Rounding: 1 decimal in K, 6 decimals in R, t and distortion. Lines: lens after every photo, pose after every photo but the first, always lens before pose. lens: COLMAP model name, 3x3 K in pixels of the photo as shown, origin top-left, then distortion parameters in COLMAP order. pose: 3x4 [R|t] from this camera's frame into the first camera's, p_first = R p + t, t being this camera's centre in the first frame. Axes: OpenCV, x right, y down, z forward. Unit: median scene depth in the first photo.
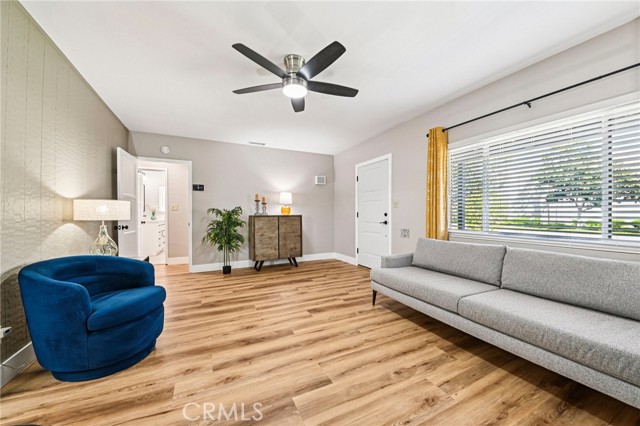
lens RADIAL K [[241.4, 0, 320.0], [0, 241.4, 213.0], [0, 0, 1]] dist [0.000761, -0.000434]
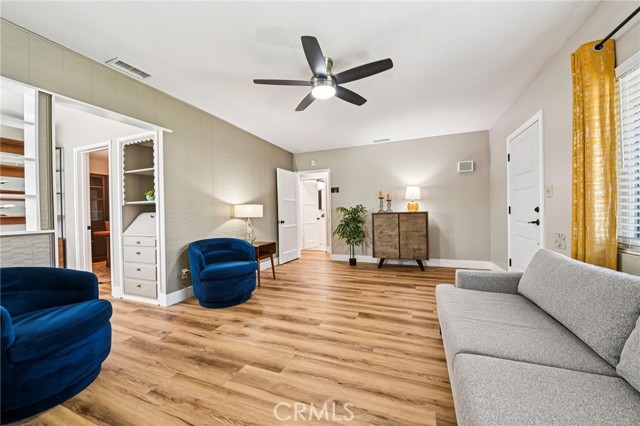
lens RADIAL K [[241.4, 0, 320.0], [0, 241.4, 213.0], [0, 0, 1]] dist [0.000761, -0.000434]
pose [[0.676575, -0.007984, -0.736330, 0.386827], [0.018471, 0.999811, 0.006130, 0.000769], [0.736142, -0.017748, 0.676595, 0.173632]]
